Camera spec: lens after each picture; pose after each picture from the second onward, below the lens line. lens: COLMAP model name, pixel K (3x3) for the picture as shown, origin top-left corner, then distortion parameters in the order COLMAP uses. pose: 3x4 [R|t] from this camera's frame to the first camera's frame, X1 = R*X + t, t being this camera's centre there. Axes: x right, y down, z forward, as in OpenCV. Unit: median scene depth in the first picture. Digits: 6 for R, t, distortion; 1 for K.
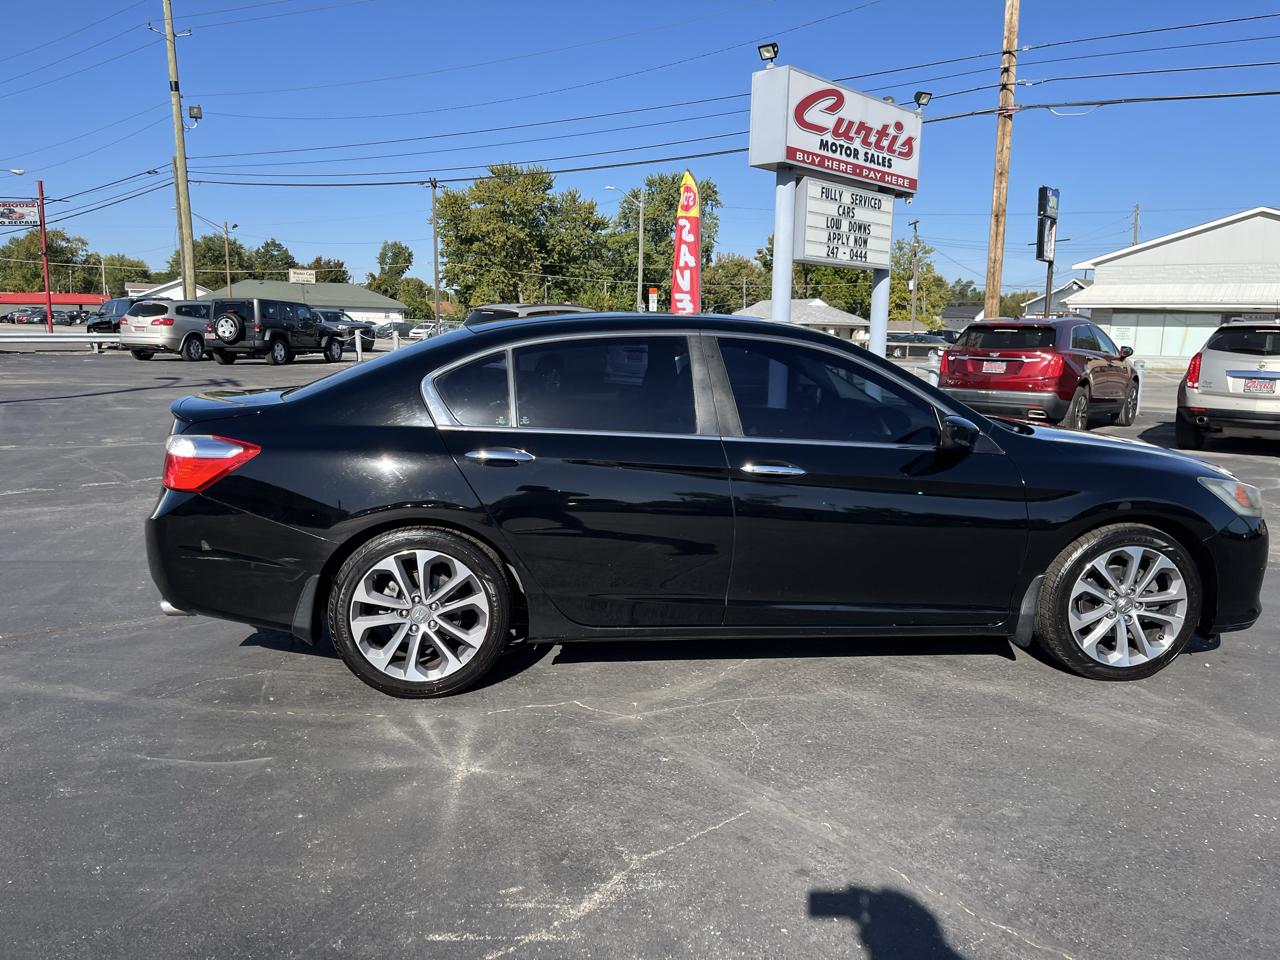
lens RADIAL K [[970.6, 0, 653.8], [0, 970.6, 481.0], [0, 0, 1]] dist [0.065735, -0.085615]
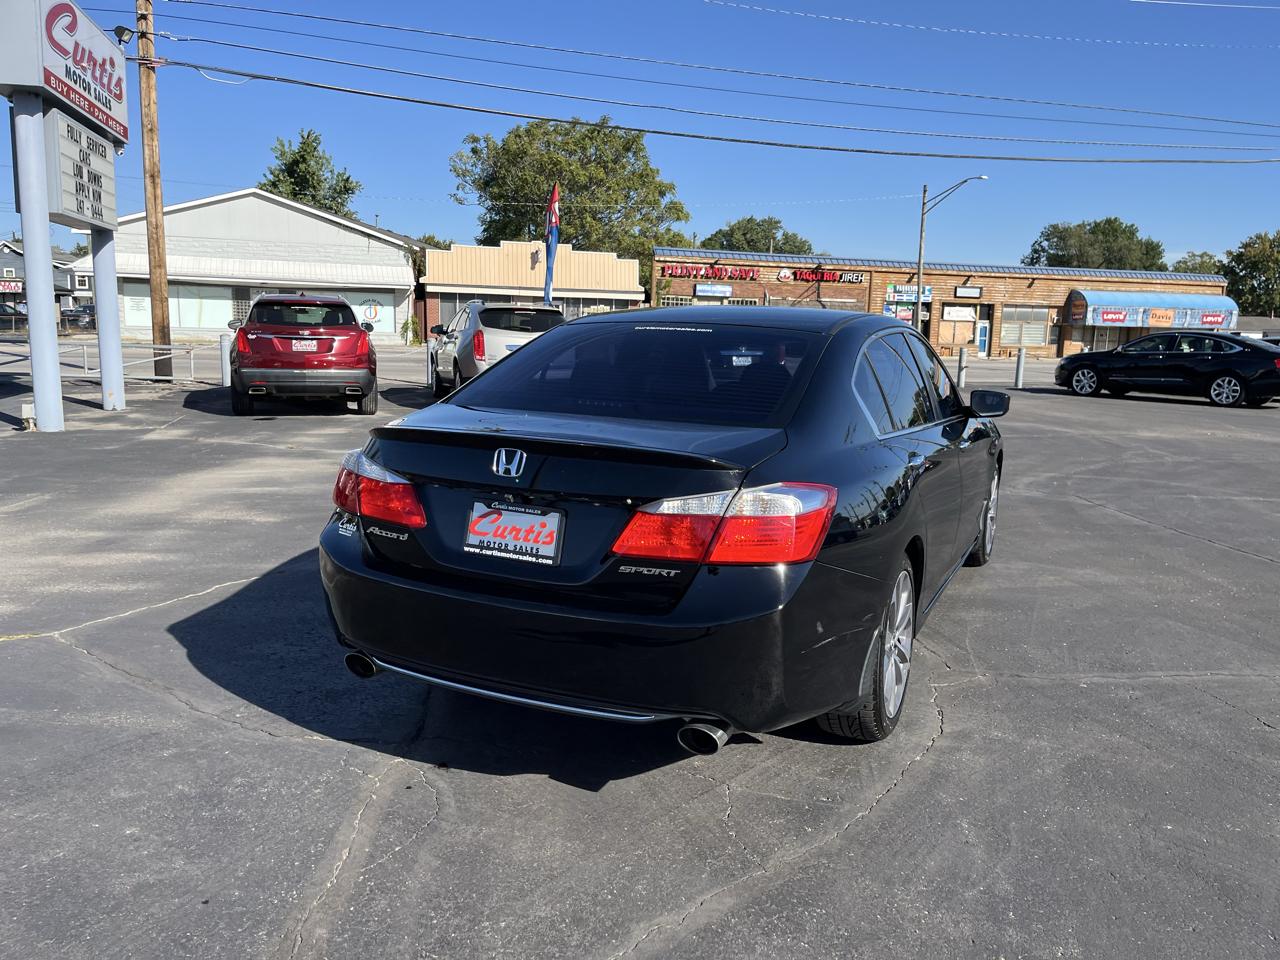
lens RADIAL K [[970.6, 0, 657.9], [0, 970.6, 483.6], [0, 0, 1]] dist [0.065735, -0.085615]
pose [[0.528886, -0.143786, 0.836424, -0.279688], [0.115845, 0.988550, 0.096687, -0.031884], [-0.840750, 0.045759, 0.539487, 0.172616]]
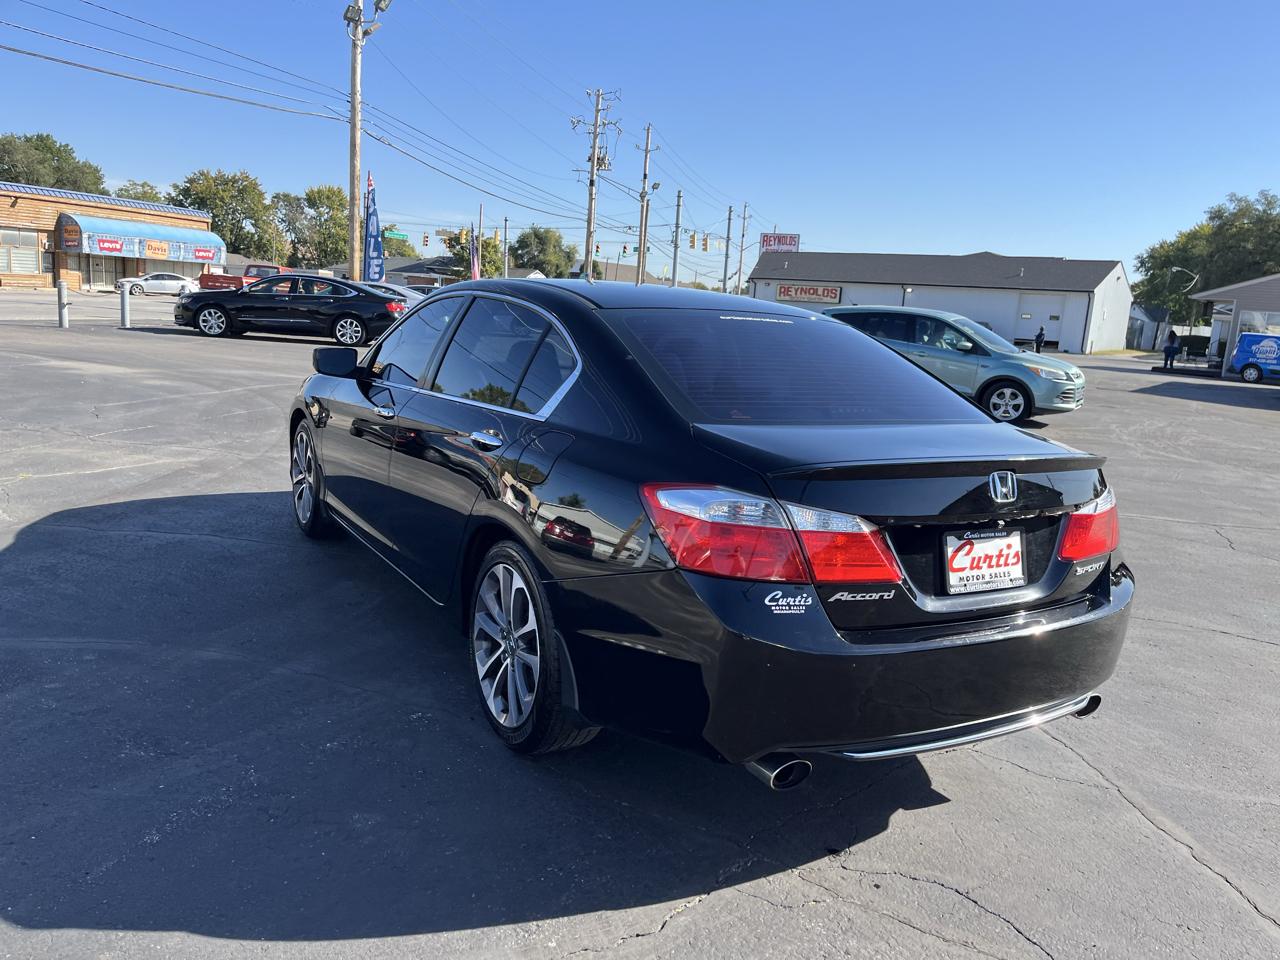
lens RADIAL K [[970.6, 0, 651.1], [0, 970.6, 484.0], [0, 0, 1]] dist [0.065735, -0.085615]
pose [[-0.399269, -0.213487, 0.891632, -0.268176], [0.067484, 0.963031, 0.260801, -0.071181], [-0.914347, 0.164301, -0.370101, 0.418230]]
